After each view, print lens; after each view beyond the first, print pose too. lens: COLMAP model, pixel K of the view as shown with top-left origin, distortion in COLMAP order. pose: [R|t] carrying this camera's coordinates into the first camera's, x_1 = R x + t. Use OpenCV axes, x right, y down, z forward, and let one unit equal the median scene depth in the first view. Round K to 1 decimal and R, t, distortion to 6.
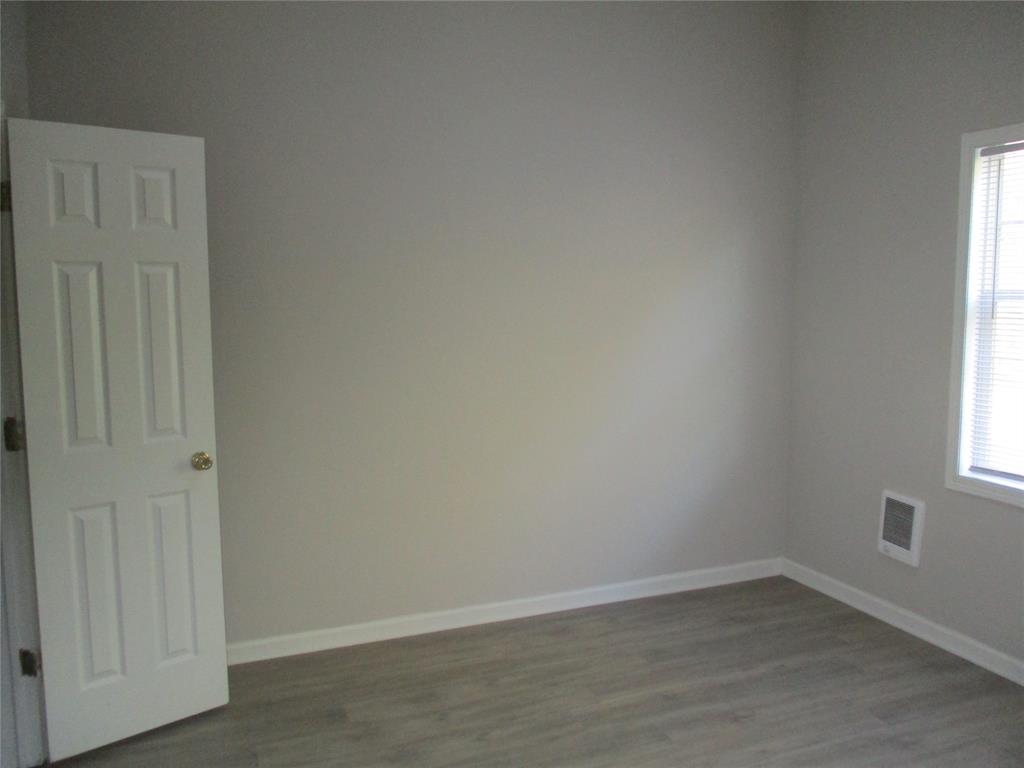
lens RADIAL K [[869.2, 0, 516.7], [0, 869.2, 381.5], [0, 0, 1]] dist [0.001139, -0.009198]
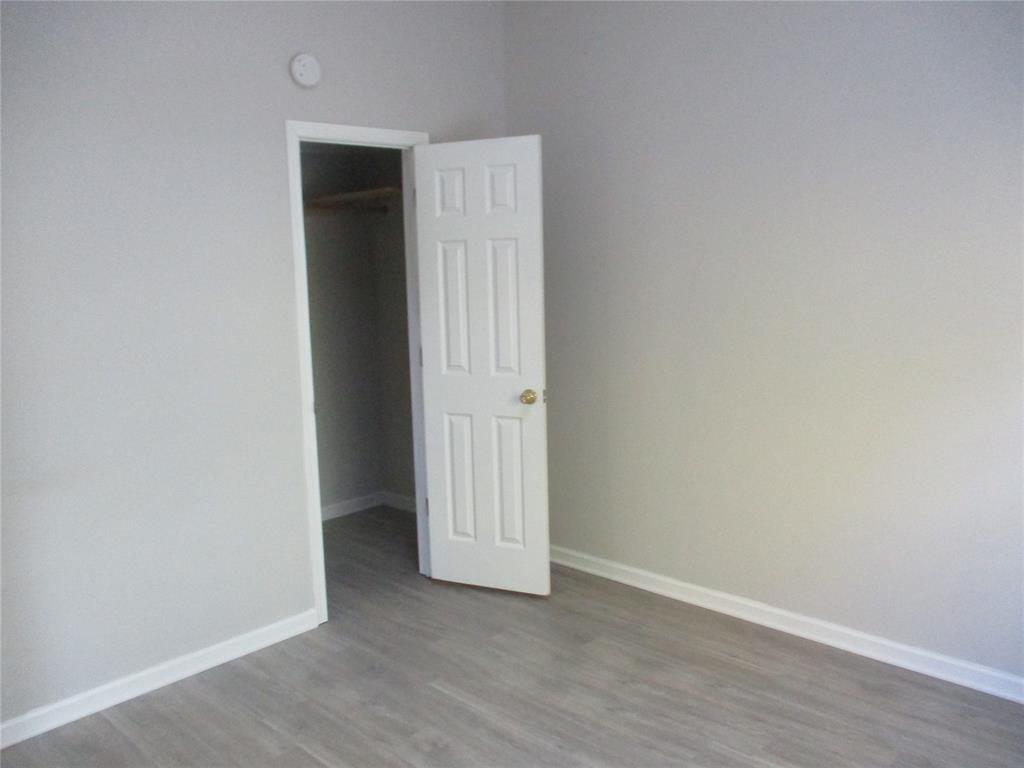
lens RADIAL K [[869.2, 0, 517.7], [0, 869.2, 385.5], [0, 0, 1]] dist [0.001139, -0.009198]
pose [[0.400779, 0.136377, -0.905968, 0.750666], [-0.076334, 0.990391, 0.115317, -0.066854], [0.912989, 0.022939, 0.407339, 0.465738]]
